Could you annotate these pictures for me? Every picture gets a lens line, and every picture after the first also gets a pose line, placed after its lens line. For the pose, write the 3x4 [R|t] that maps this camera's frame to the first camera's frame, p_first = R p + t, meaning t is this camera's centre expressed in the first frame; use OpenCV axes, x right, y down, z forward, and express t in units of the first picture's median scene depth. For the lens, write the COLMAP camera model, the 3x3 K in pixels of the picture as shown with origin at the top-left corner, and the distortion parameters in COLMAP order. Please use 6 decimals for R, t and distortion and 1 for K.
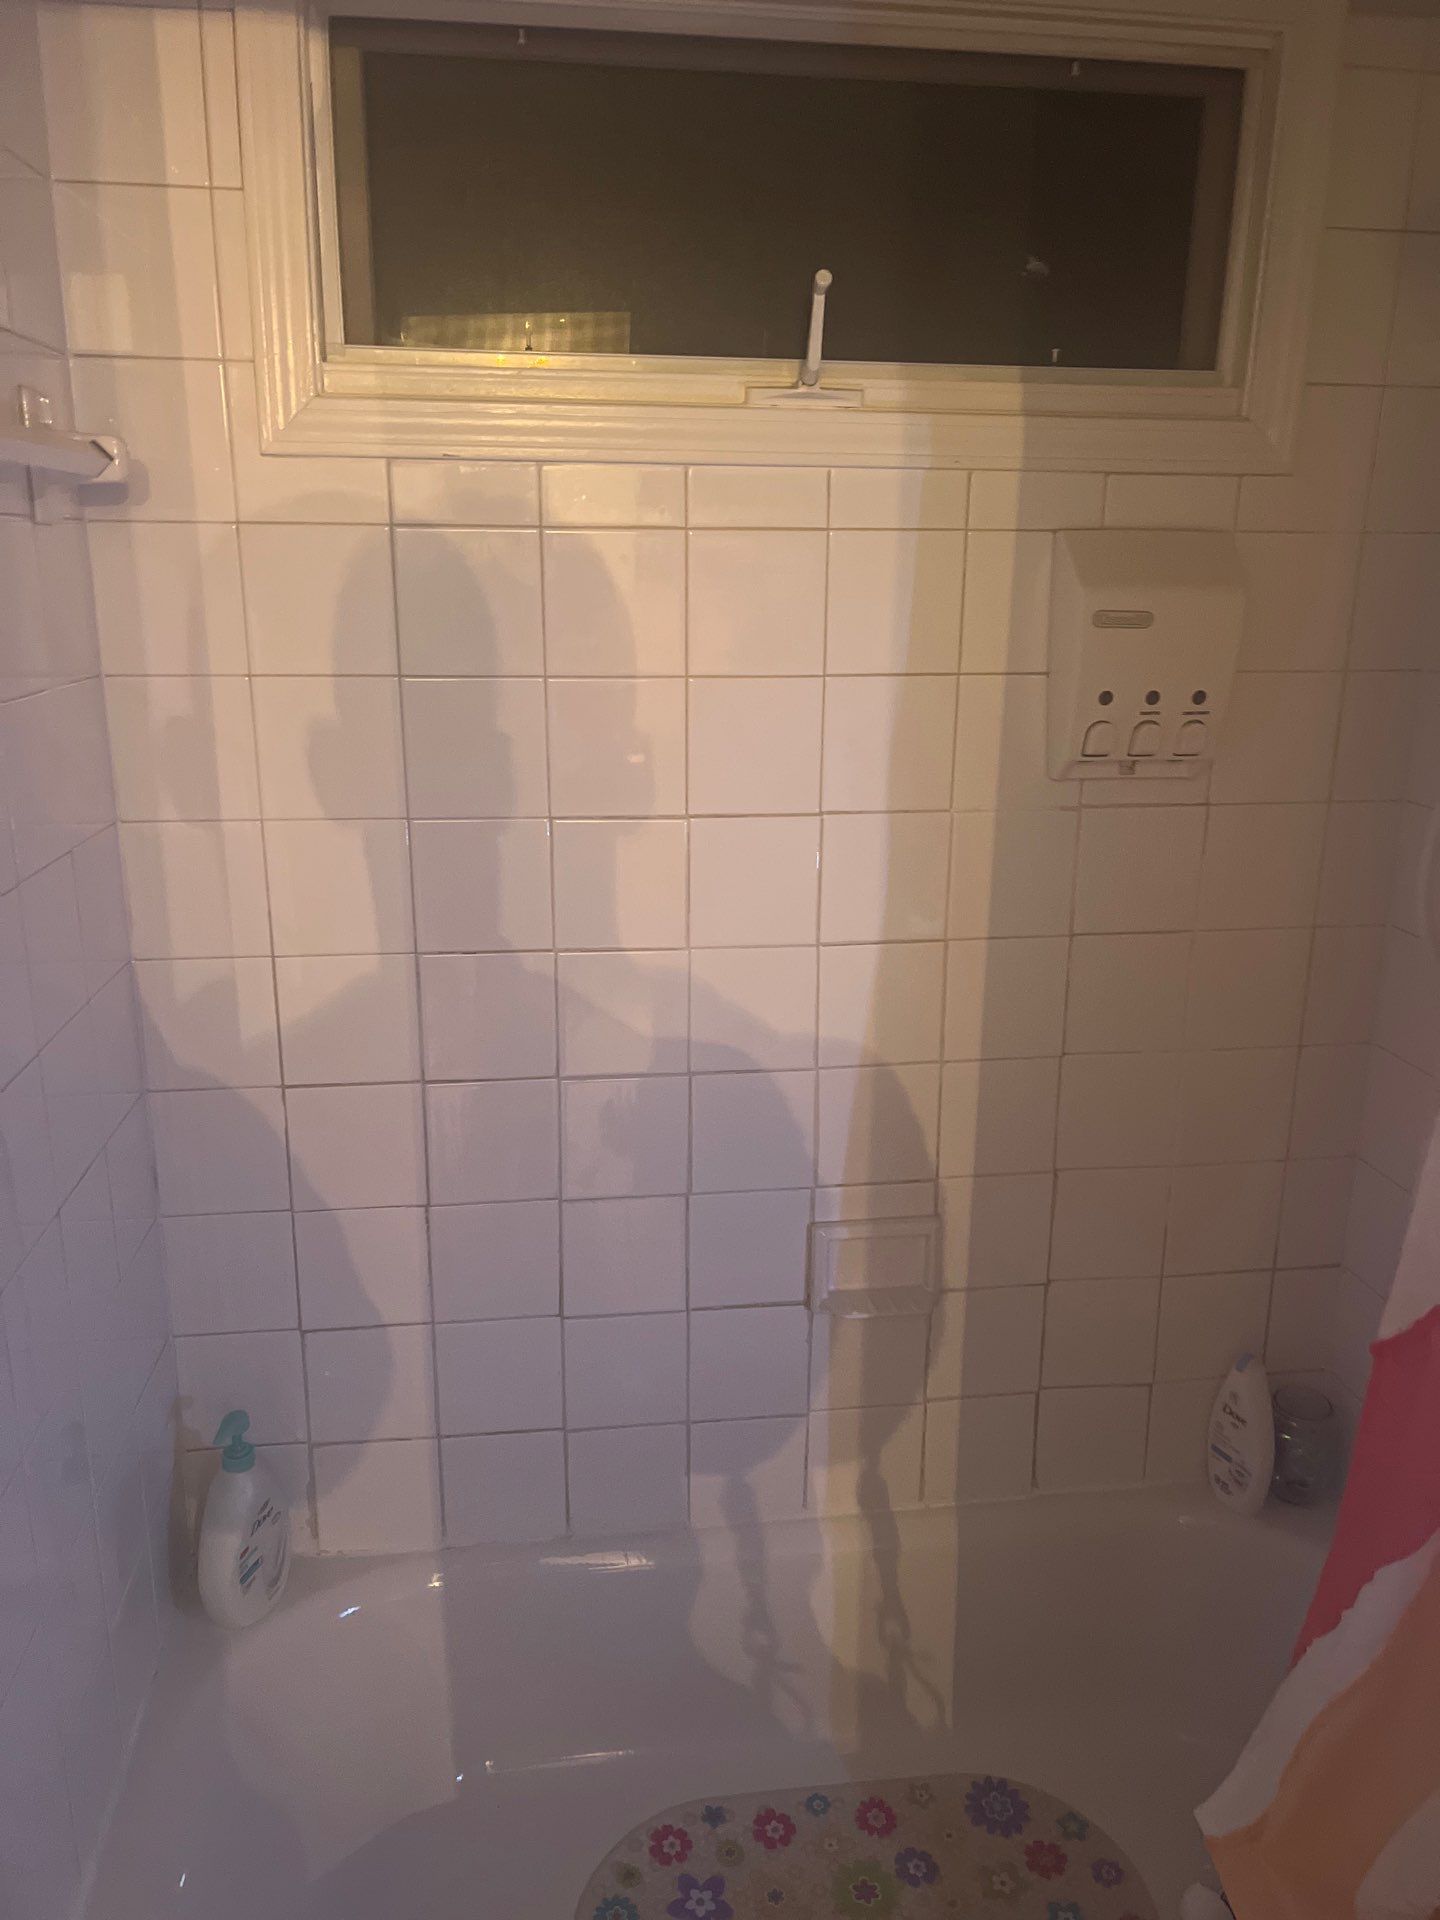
lens RADIAL K [[1511.0, 0, 739.3], [0, 1511.0, 961.5], [0, 0, 1]] dist [-0.022349, 0.059180]
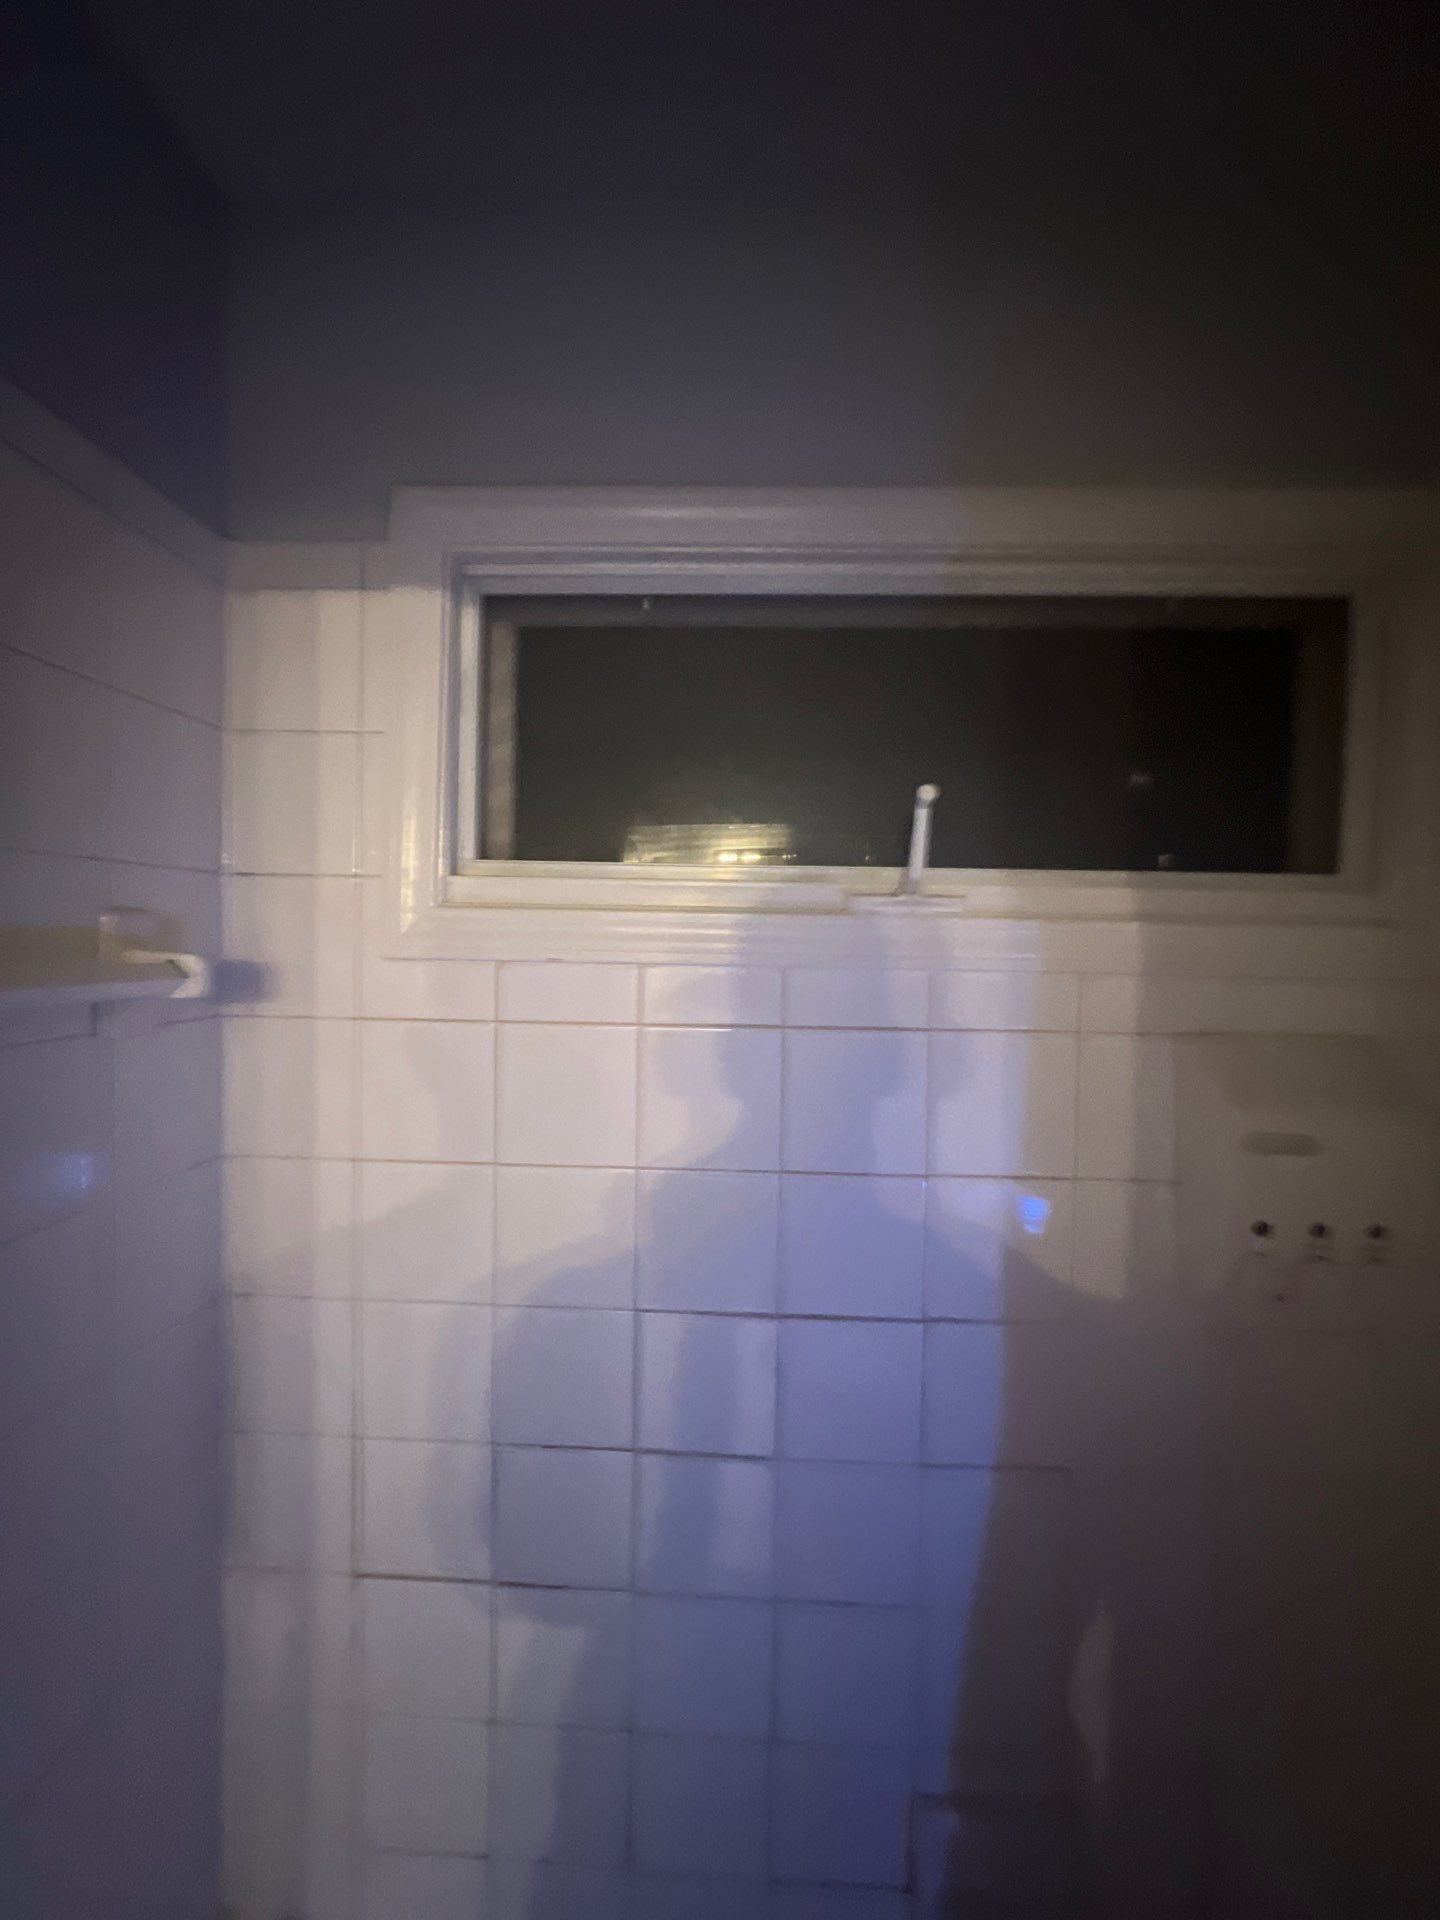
lens RADIAL K [[772.7, 0, 729.3], [0, 772.7, 955.2], [0, 0, 1]] dist [-0.004022, -0.000486]
pose [[0.983058, 0.009519, -0.183046, 0.022676], [-0.058257, 0.963093, -0.262790, -0.202942], [0.173789, 0.269002, 0.947331, 0.512442]]
